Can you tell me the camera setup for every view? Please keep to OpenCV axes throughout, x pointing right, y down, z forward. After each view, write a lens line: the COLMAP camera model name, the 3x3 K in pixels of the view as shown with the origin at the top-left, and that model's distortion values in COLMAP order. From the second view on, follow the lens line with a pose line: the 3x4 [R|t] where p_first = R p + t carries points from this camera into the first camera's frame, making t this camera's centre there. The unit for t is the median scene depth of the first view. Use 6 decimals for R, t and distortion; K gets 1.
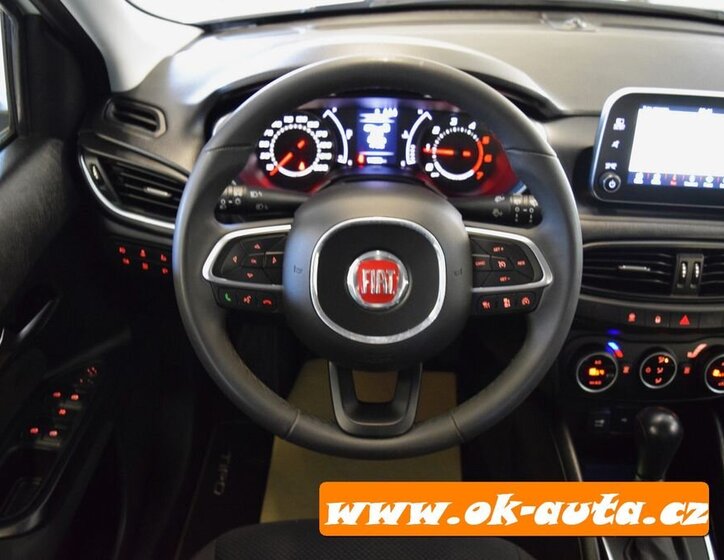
lens RADIAL K [[669.9, 0, 360.4], [0, 669.9, 265.2], [0, 0, 1]] dist [-0.078676, 0.004944]
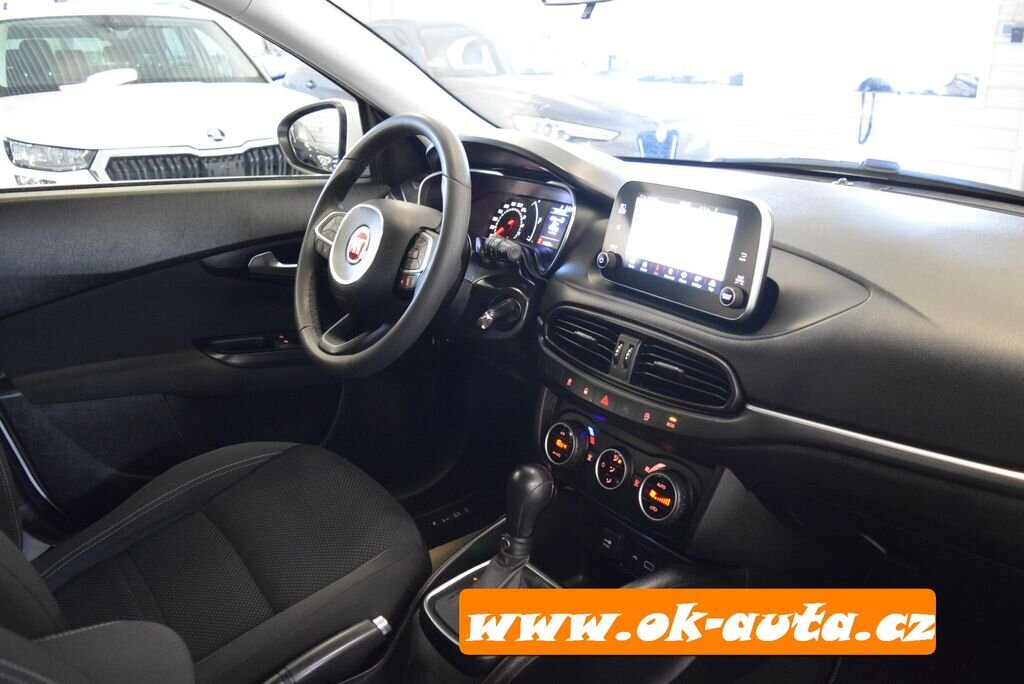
lens RADIAL K [[802.3, 0, 505.6], [0, 802.3, 321.8], [0, 0, 1]] dist [-0.084502, 0.010818]
pose [[0.606033, 0.219964, -0.764421, 1.194818], [-0.434735, 0.896373, -0.086724, 0.136343], [0.666131, 0.384878, 0.638858, 0.089986]]
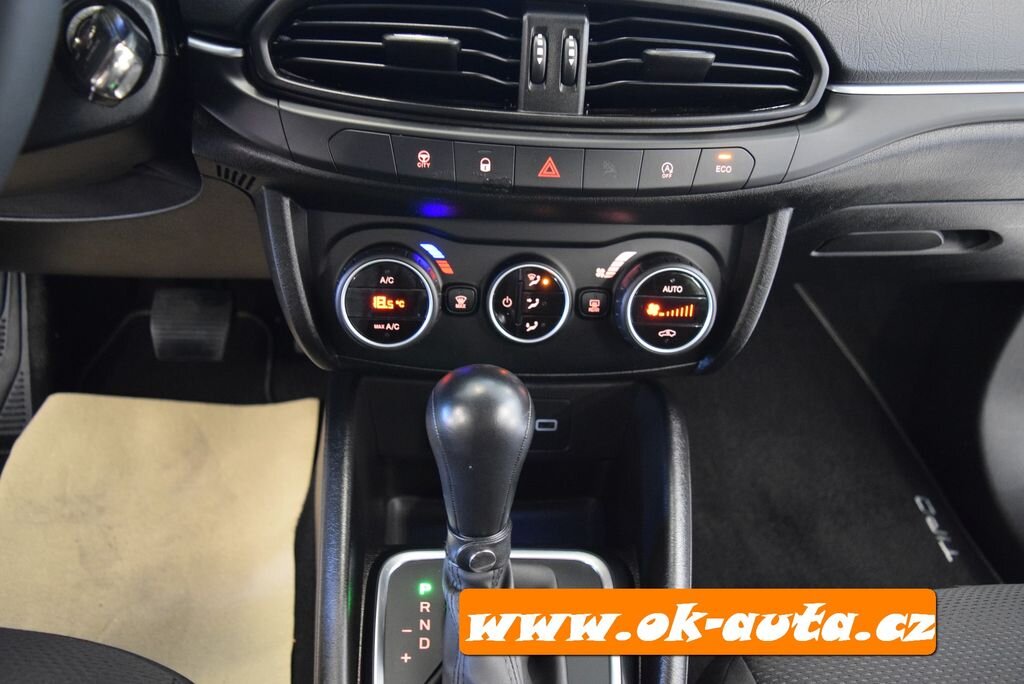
lens RADIAL K [[804.2, 0, 510.5], [0, 804.2, 328.6], [0, 0, 1]] dist [-0.063661, -0.003140]
pose [[0.995773, 0.001480, 0.091835, 0.389322], [-0.003964, 0.999631, 0.026878, 0.163409], [-0.091761, -0.027128, 0.995411, 0.434743]]
